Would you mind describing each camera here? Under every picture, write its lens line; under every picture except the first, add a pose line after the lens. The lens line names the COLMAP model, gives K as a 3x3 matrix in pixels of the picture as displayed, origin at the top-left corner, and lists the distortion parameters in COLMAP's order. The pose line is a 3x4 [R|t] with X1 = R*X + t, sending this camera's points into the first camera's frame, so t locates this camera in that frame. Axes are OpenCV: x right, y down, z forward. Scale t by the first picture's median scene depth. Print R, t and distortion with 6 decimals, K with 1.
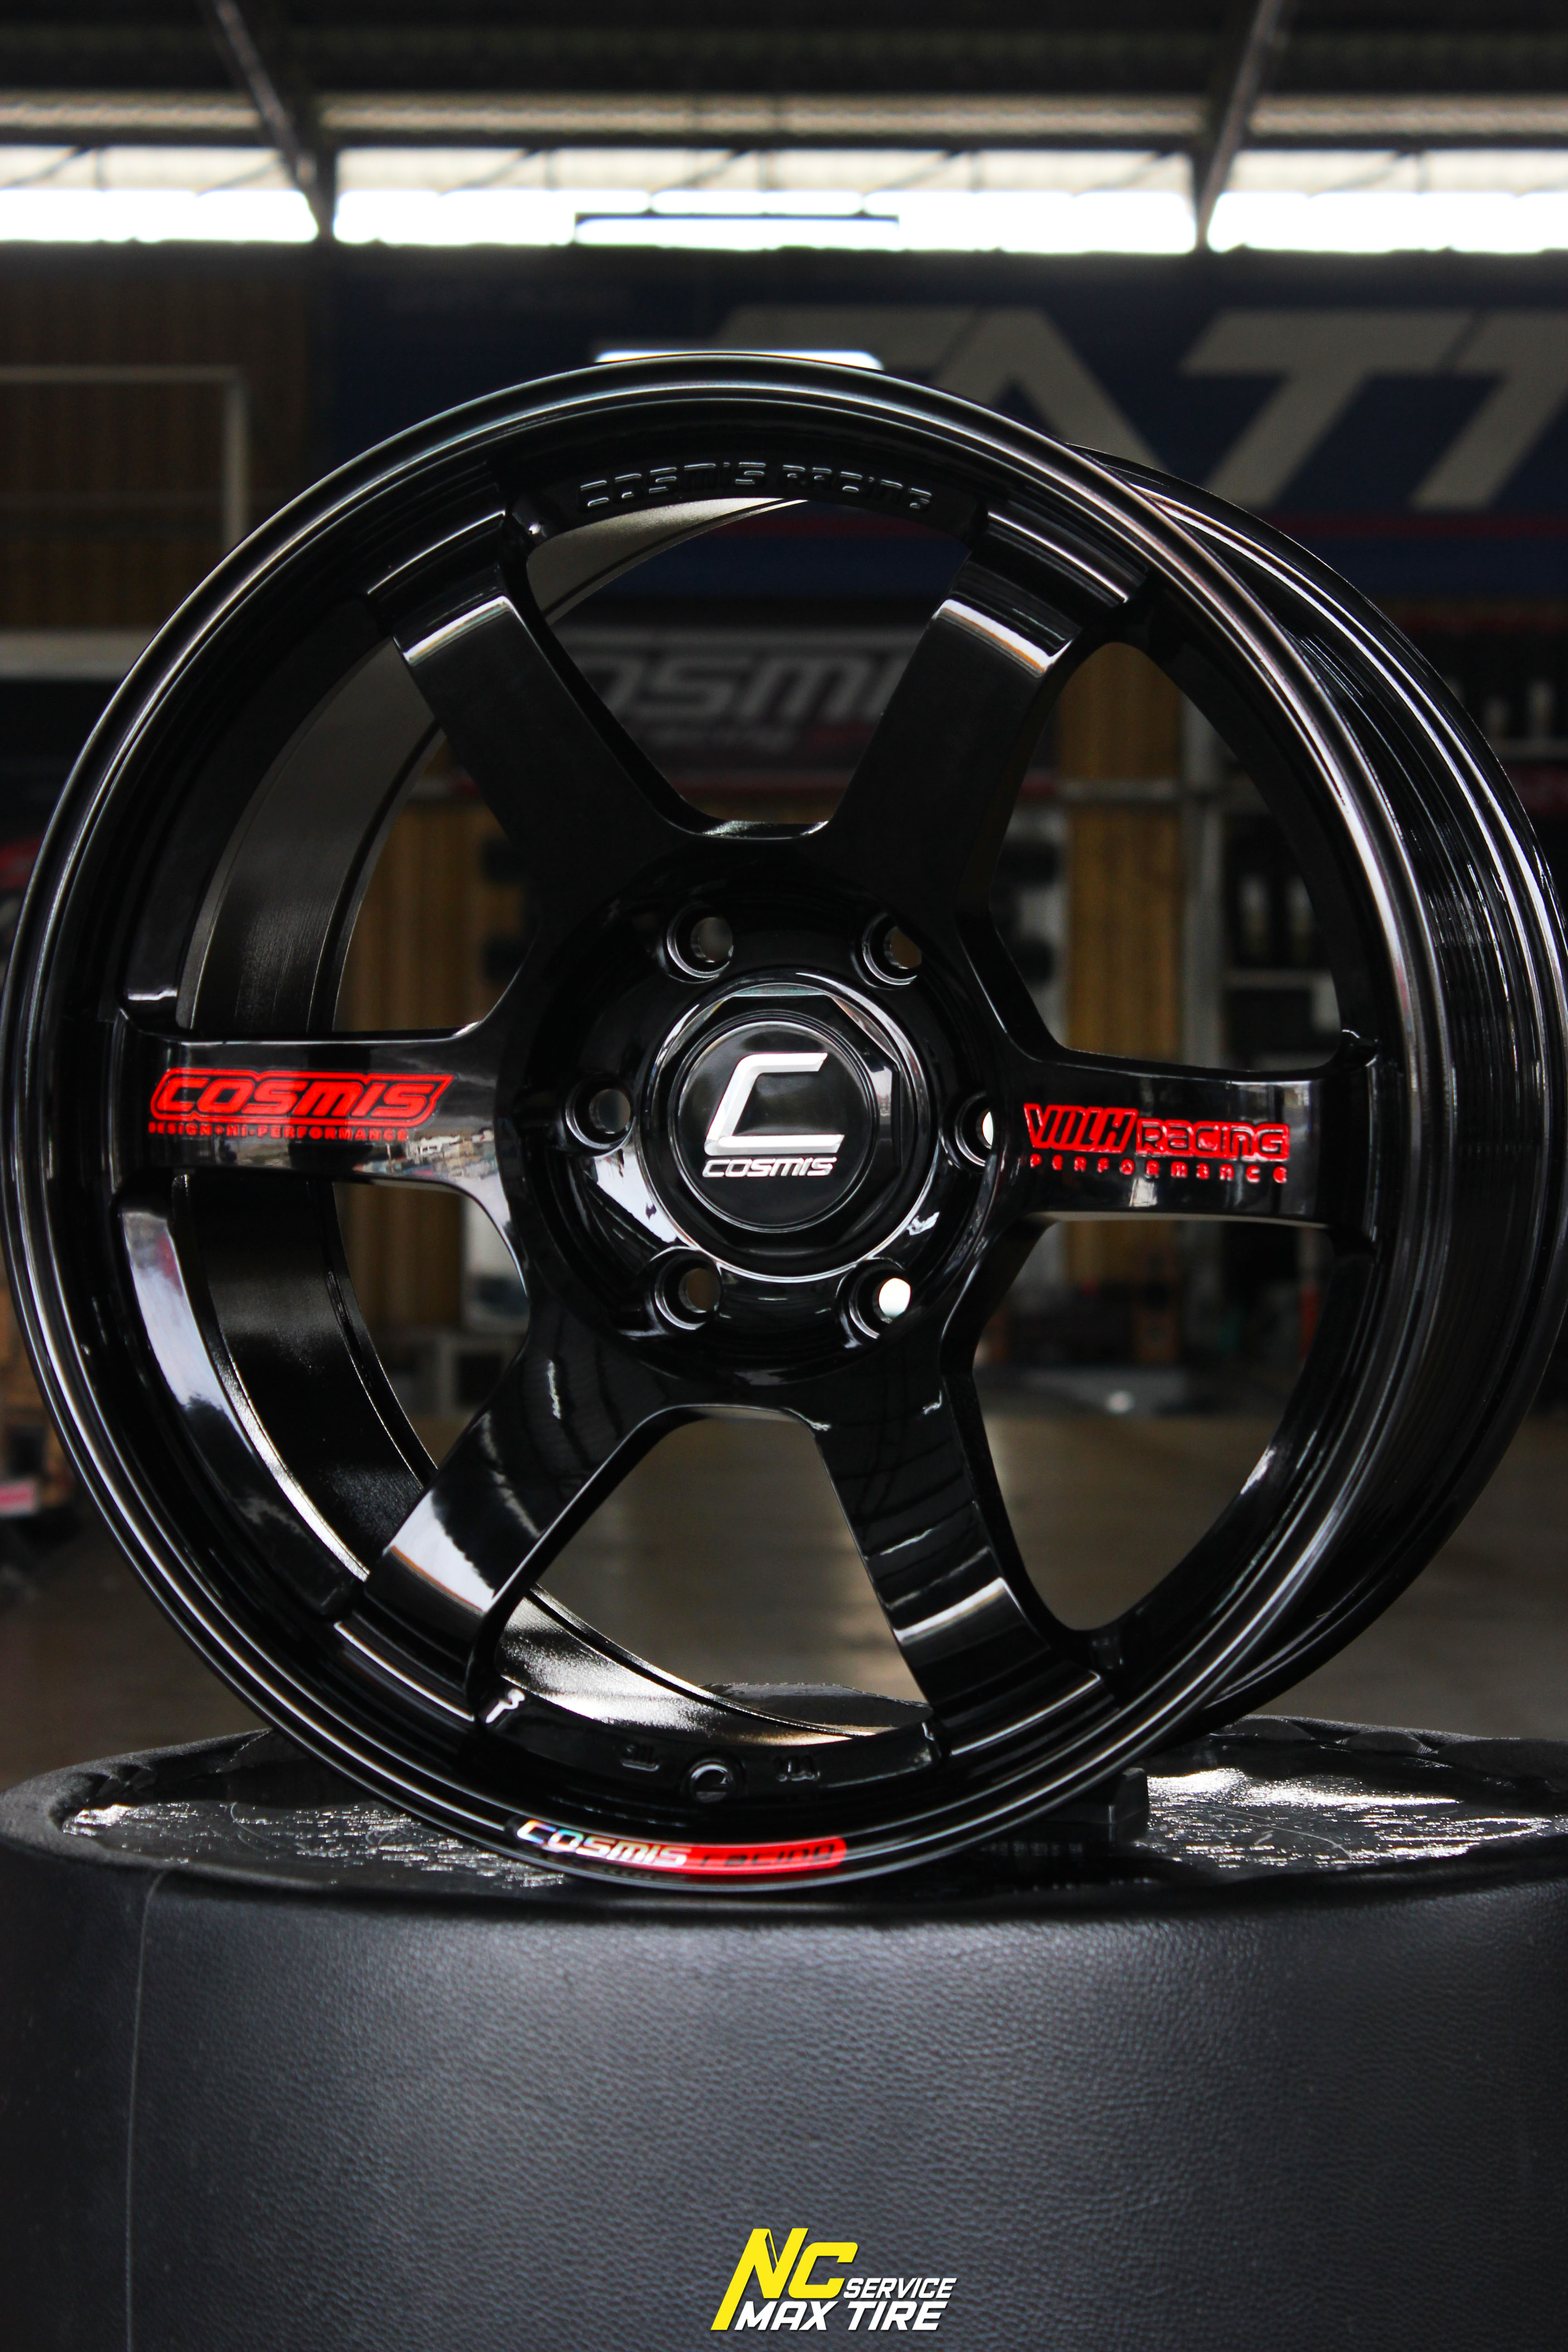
lens RADIAL K [[5678.1, 0, 784.0], [0, 5678.1, 1176.0], [0, 0, 1]] dist [-0.054963, 6.813947]
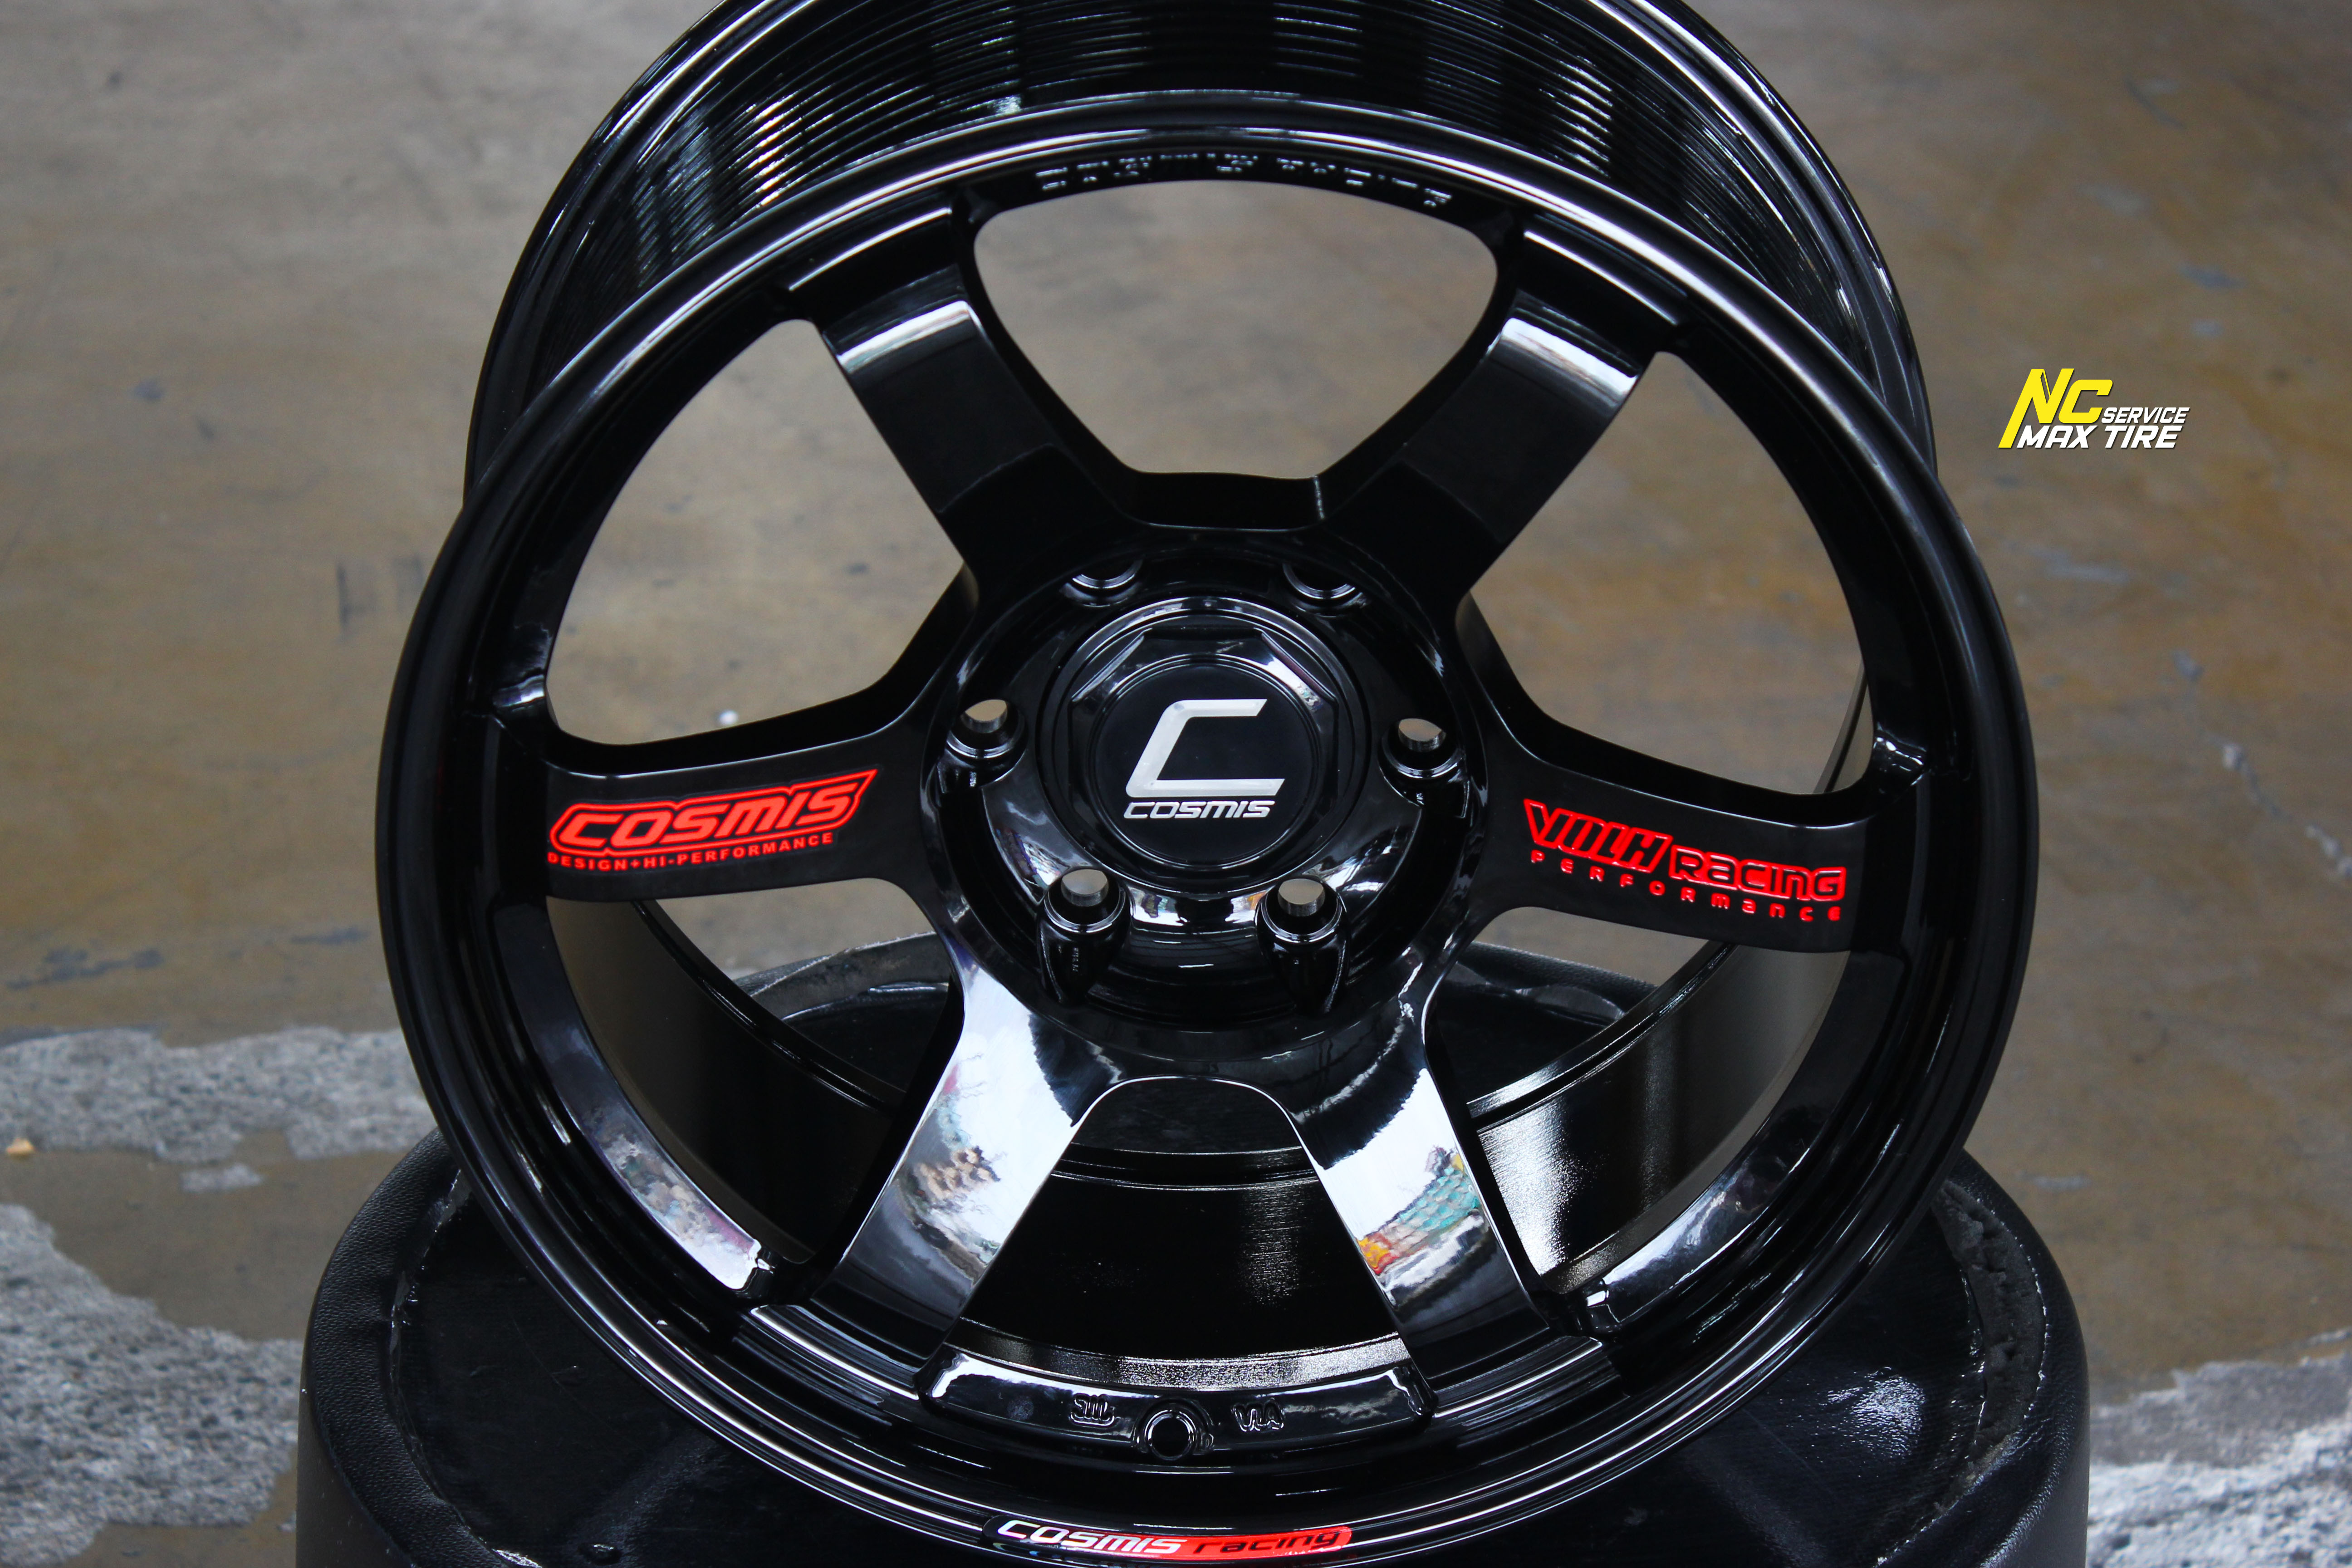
lens RADIAL K [[5678.1, 0, 1176.0], [0, 5678.1, 784.0], [0, 0, 1]] dist [-0.054963, 6.813947]
pose [[0.951251, -0.120570, 0.283874, -0.272309], [-0.003784, 0.915788, 0.401644, -0.382492], [-0.308395, -0.383138, 0.870688, 0.192332]]
